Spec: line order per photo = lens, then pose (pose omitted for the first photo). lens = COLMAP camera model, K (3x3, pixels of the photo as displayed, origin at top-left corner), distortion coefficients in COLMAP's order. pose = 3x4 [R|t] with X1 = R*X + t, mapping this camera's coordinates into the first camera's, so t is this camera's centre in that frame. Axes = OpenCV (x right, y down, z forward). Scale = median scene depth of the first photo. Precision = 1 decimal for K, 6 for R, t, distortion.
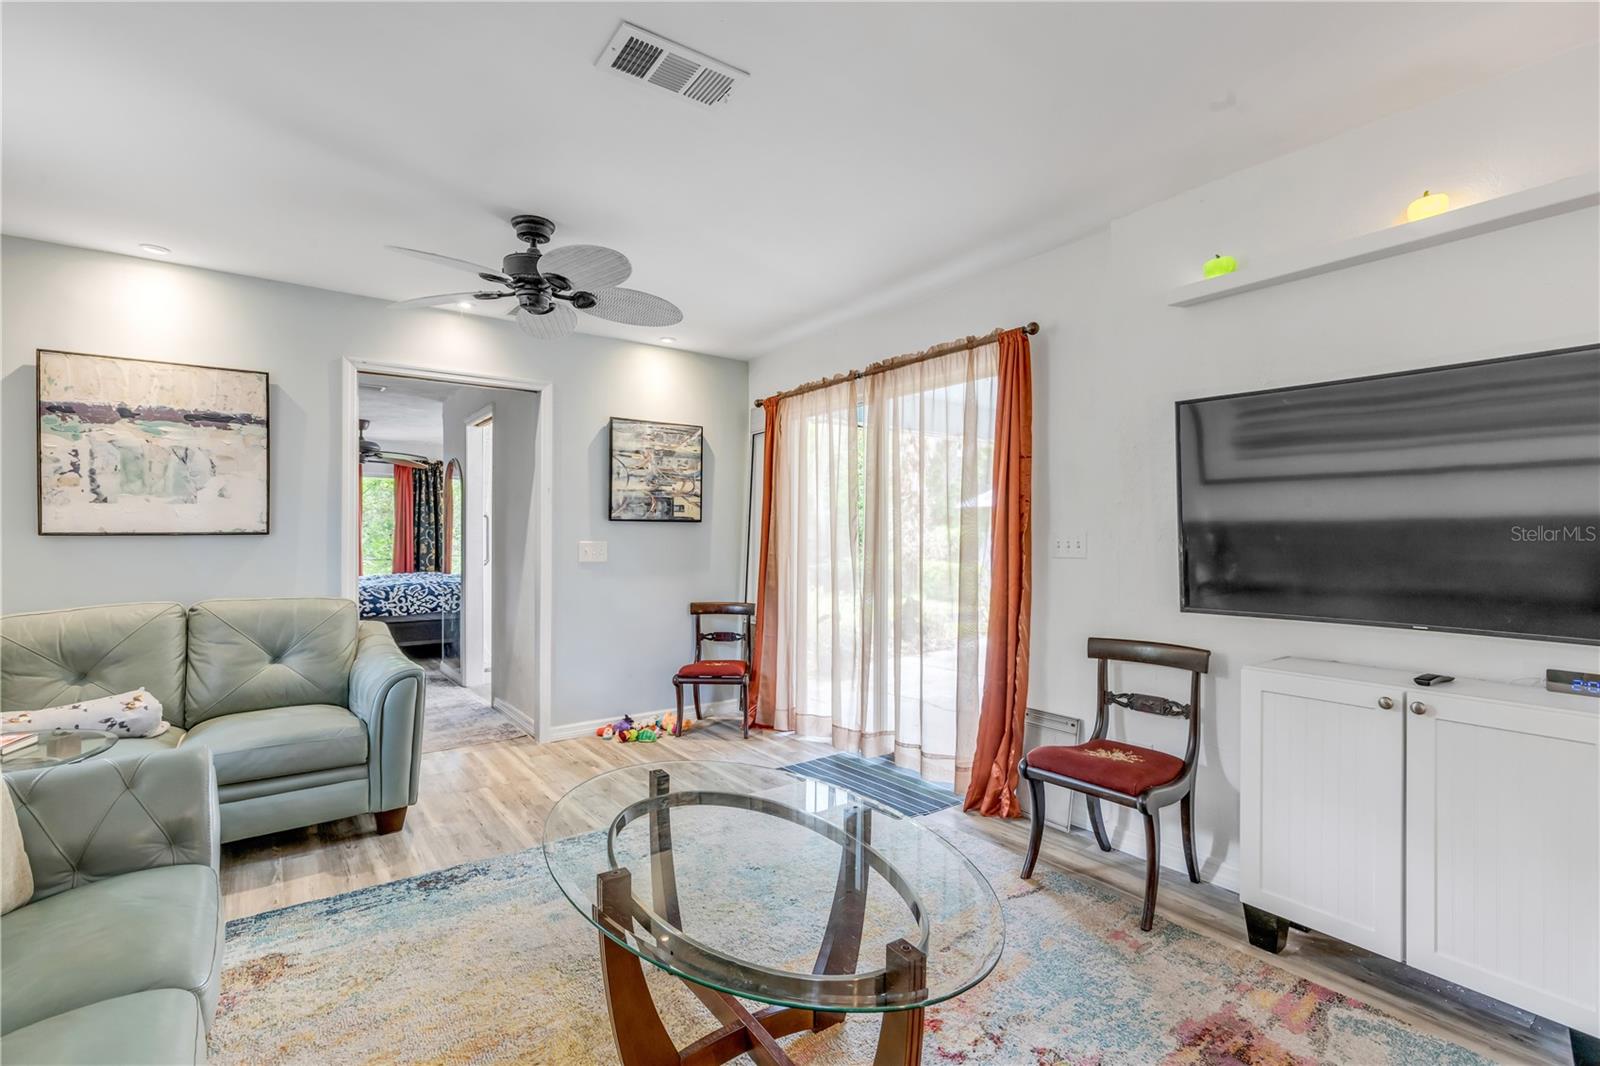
lens RADIAL K [[722.4, 0, 814.9], [0, 722.4, 526.1], [0, 0, 1]] dist [0.007588, -0.002224]
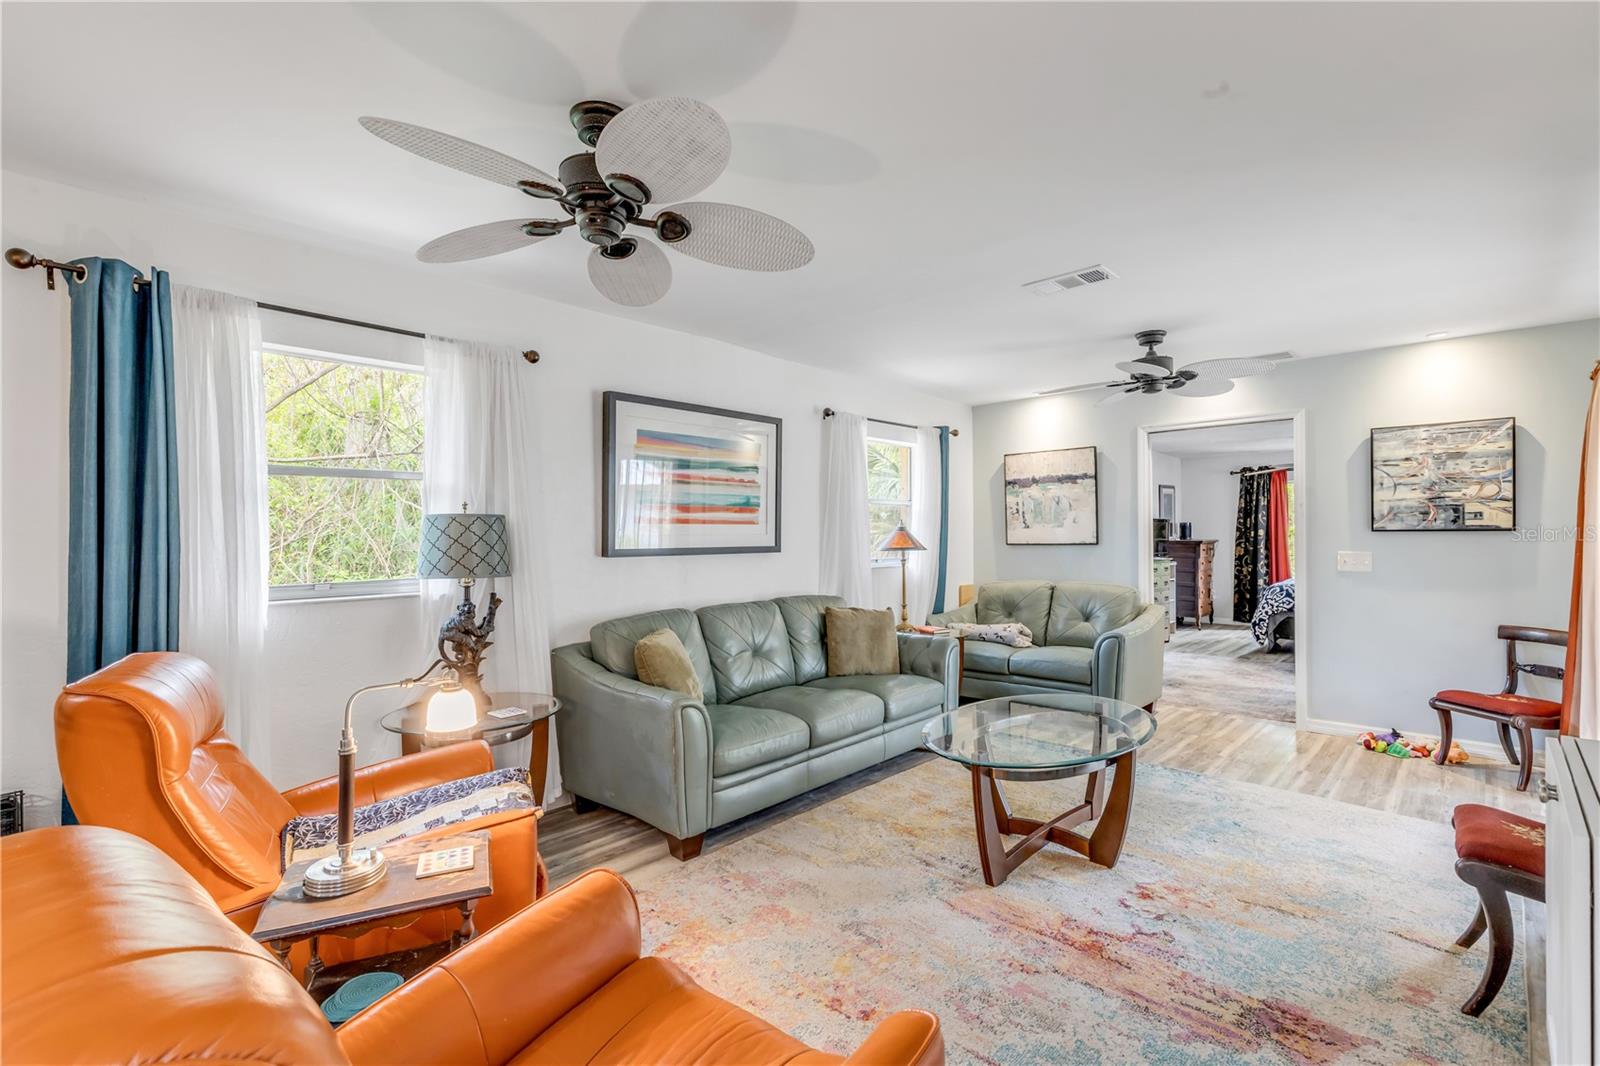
lens RADIAL K [[722.4, 0, 767.7], [0, 722.4, 530.5], [0, 0, 1]] dist [0.007588, -0.002224]
pose [[0.139942, -0.006760, -0.990137, 0.597958], [0.024439, 0.999696, -0.003372, -0.025875], [0.989858, -0.023726, 0.140065, 0.022567]]
